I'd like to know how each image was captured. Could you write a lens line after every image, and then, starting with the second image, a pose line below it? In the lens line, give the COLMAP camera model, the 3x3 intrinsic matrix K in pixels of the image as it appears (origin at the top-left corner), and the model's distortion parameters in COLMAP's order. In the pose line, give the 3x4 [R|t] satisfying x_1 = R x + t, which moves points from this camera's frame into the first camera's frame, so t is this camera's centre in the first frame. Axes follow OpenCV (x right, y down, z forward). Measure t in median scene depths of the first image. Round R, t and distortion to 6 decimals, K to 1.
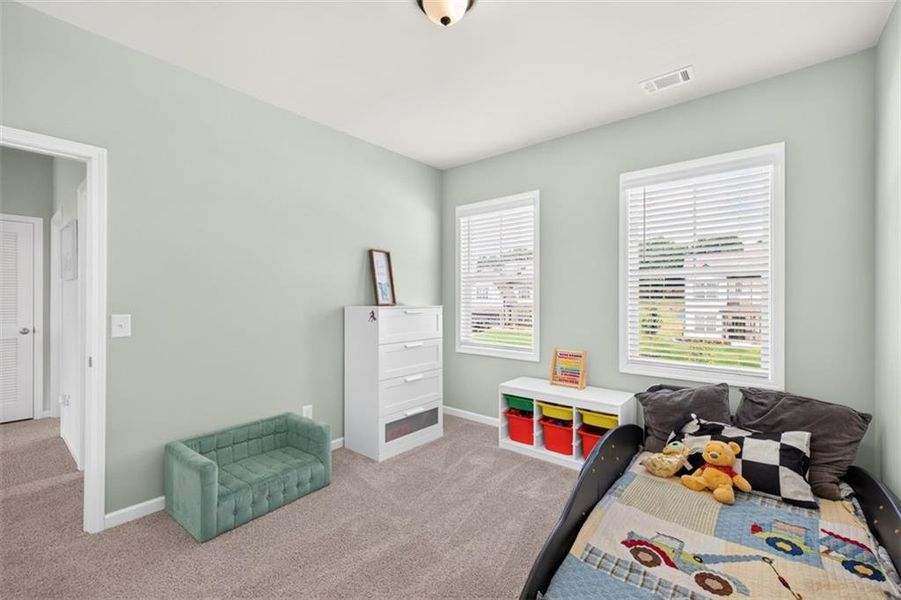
lens RADIAL K [[386.7, 0, 445.3], [0, 386.7, 298.0], [0, 0, 1]] dist [0.004123, -0.001174]
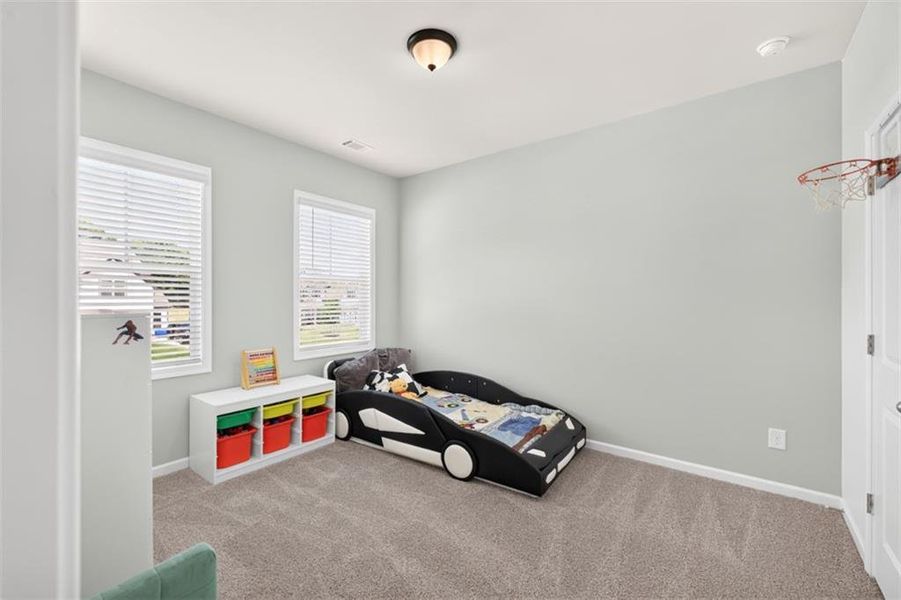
lens RADIAL K [[386.7, 0, 447.7], [0, 386.7, 296.7], [0, 0, 1]] dist [0.004123, -0.001174]
pose [[-0.063749, -0.001250, 0.997965, -0.728492], [-0.004648, 0.999989, 0.000956, -0.002356], [-0.997955, -0.004578, -0.063754, 0.616244]]
